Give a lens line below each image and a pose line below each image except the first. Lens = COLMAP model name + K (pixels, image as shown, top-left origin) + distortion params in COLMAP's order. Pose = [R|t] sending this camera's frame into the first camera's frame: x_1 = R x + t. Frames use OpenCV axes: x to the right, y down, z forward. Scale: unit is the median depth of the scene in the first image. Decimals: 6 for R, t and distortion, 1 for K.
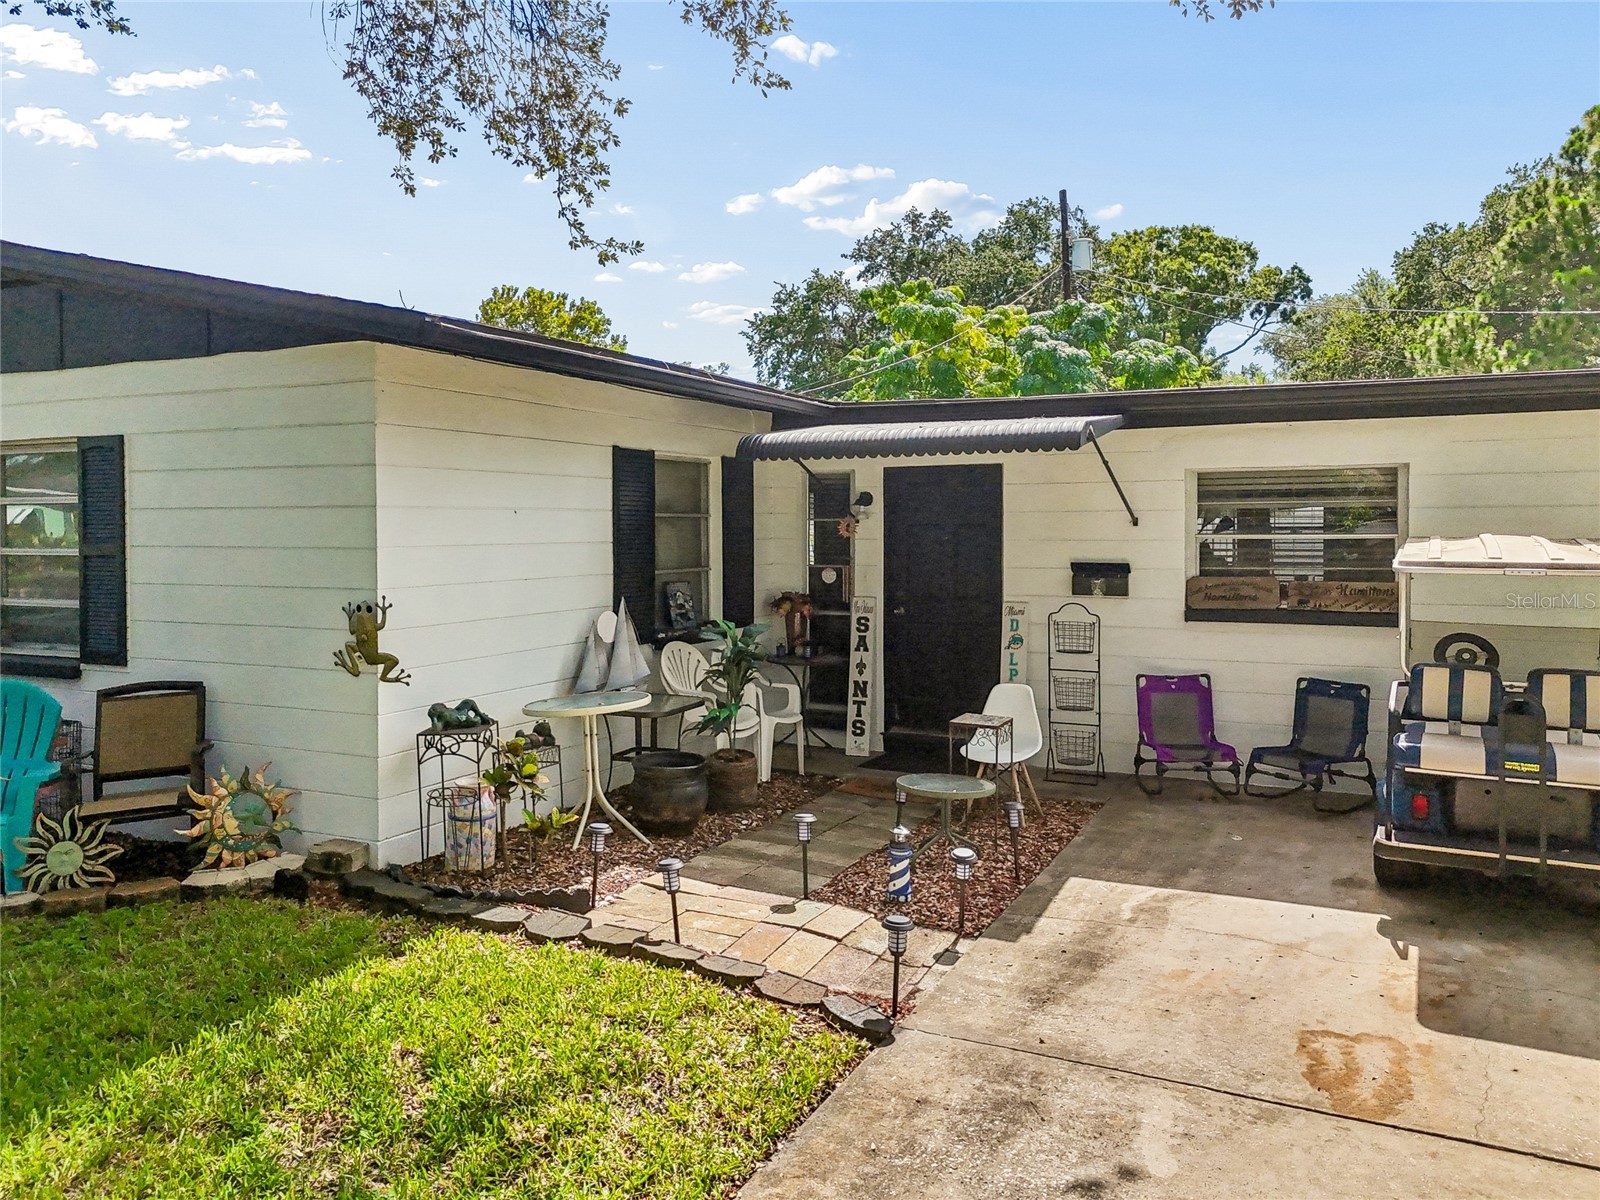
lens RADIAL K [[1148.2, 0, 794.1], [0, 1148.2, 599.8], [0, 0, 1]] dist [0.036183, -0.008714]
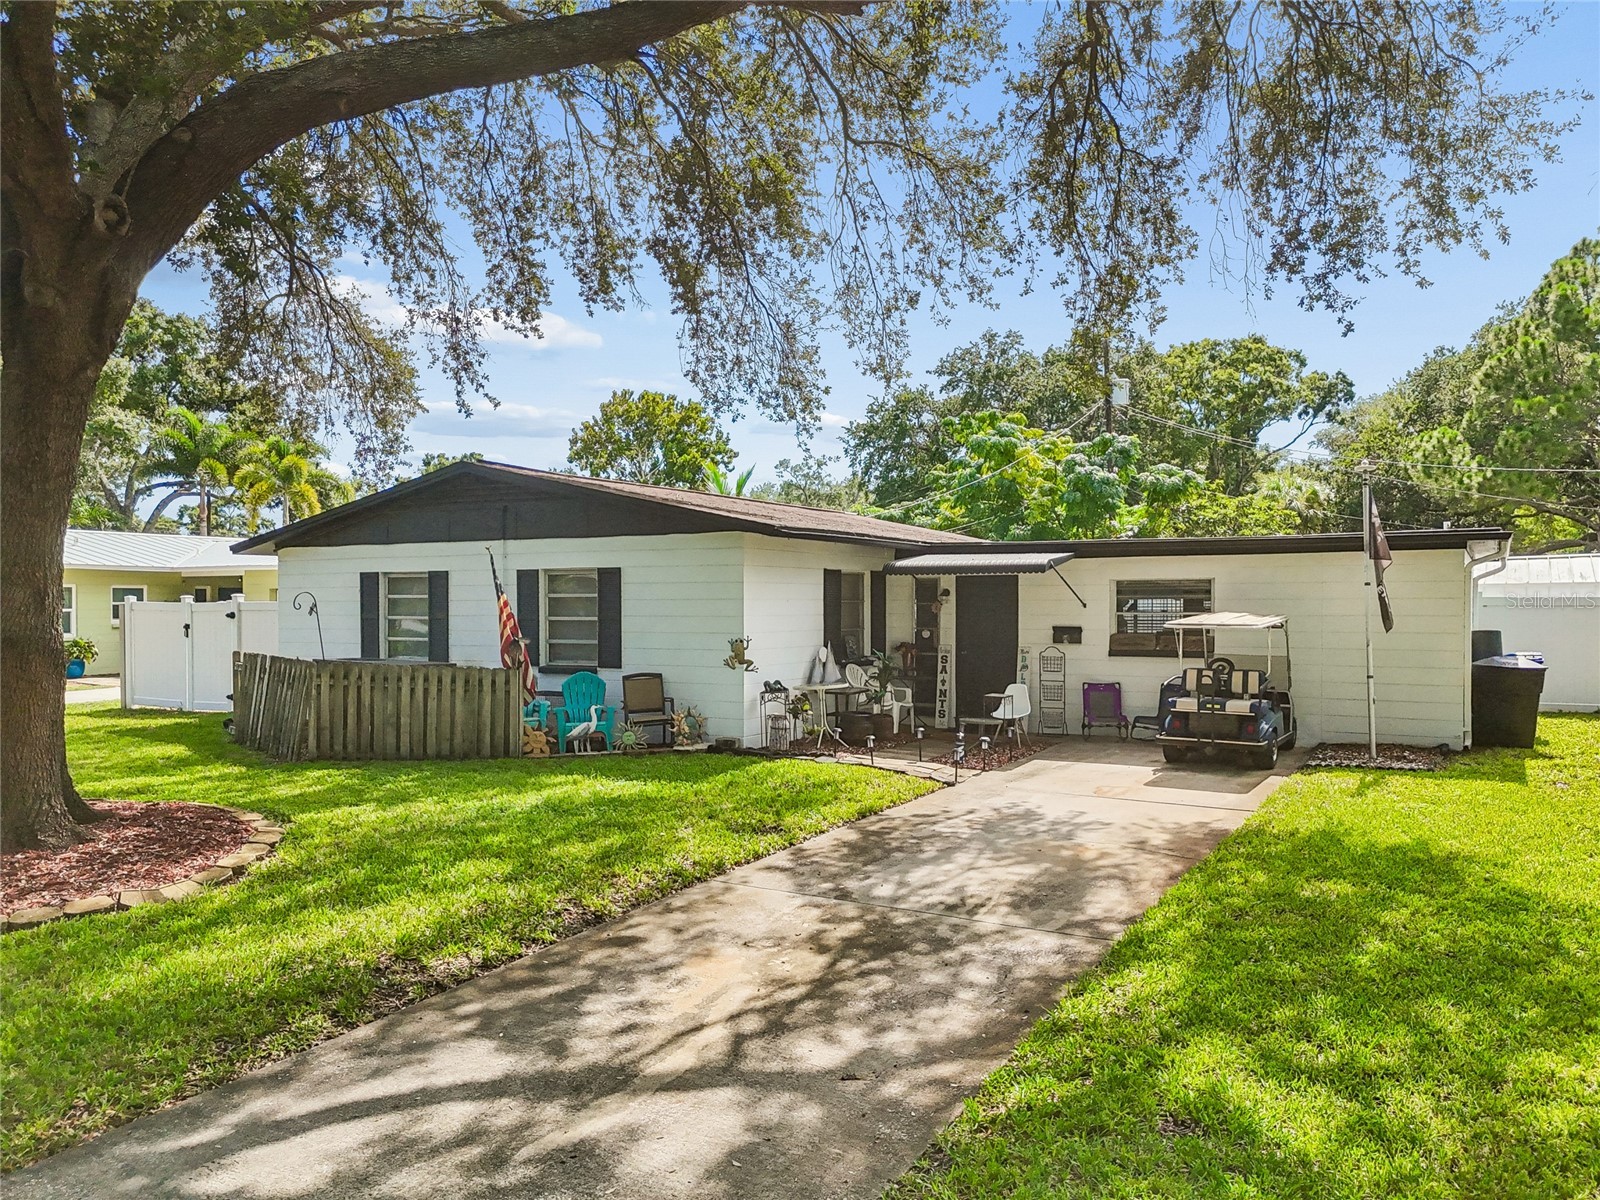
lens RADIAL K [[1148.2, 0, 794.7], [0, 1148.2, 642.3], [0, 0, 1]] dist [0.036183, -0.008714]
pose [[0.997573, 0.004674, -0.069468, -0.019255], [-0.006852, 0.999491, -0.031152, 0.019056], [0.069287, 0.031553, 0.997098, -0.318089]]
